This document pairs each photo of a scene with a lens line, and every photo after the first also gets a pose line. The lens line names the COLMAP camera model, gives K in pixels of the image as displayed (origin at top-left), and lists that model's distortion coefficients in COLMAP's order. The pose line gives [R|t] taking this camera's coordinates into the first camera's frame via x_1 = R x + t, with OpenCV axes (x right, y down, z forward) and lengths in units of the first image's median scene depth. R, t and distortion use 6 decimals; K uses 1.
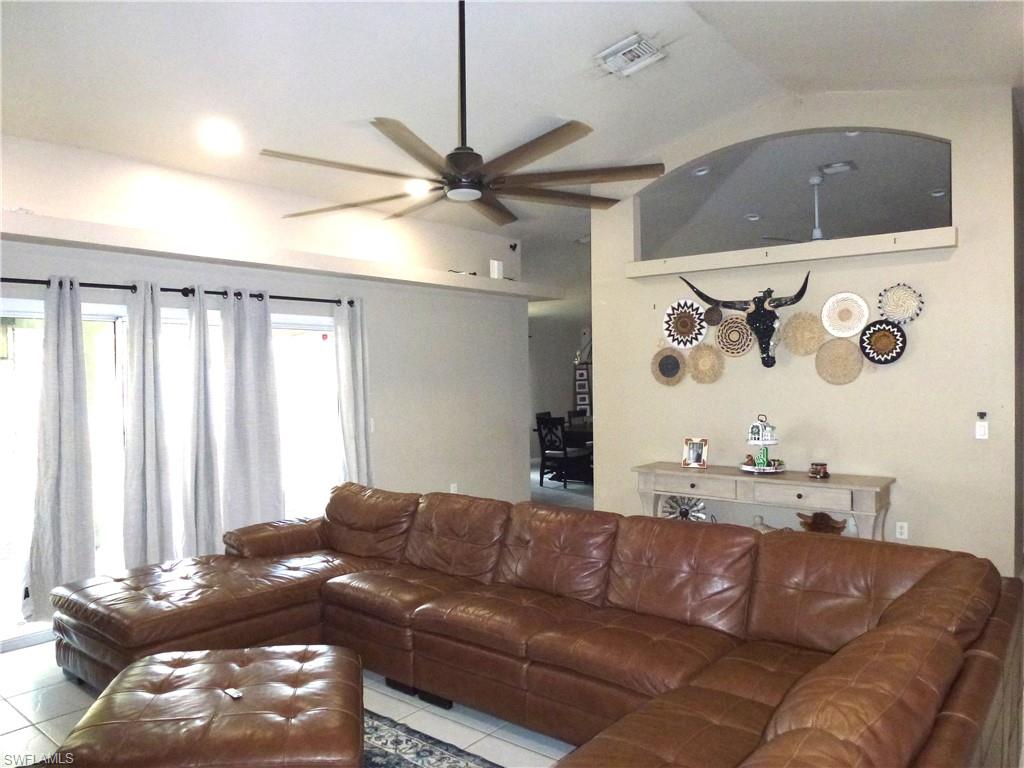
lens RADIAL K [[754.5, 0, 512.0], [0, 754.5, 384.0], [0, 0, 1]] dist [0.000648, 0.000173]
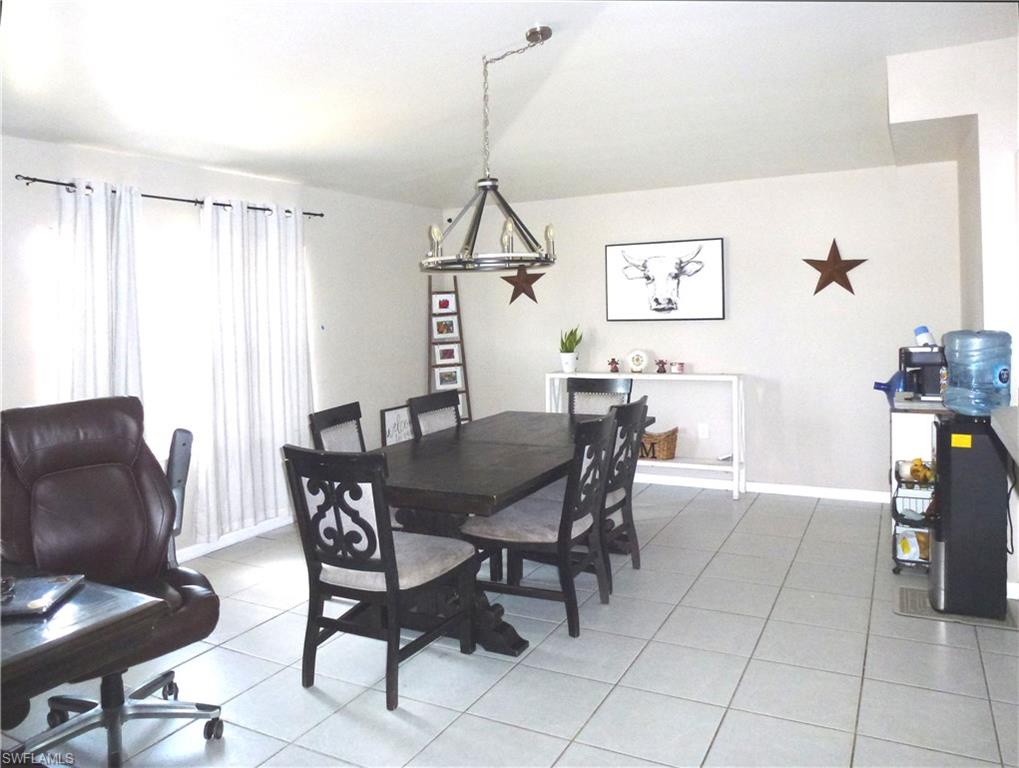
lens RADIAL K [[750.8, 0, 509.5], [0, 750.8, 384.0], [0, 0, 1]] dist [0.000648, 0.000173]
pose [[0.983393, -0.012911, 0.181030, 0.052854], [-0.002411, 0.996449, 0.084164, -0.001436], [-0.181473, -0.083203, 0.979870, 0.598733]]
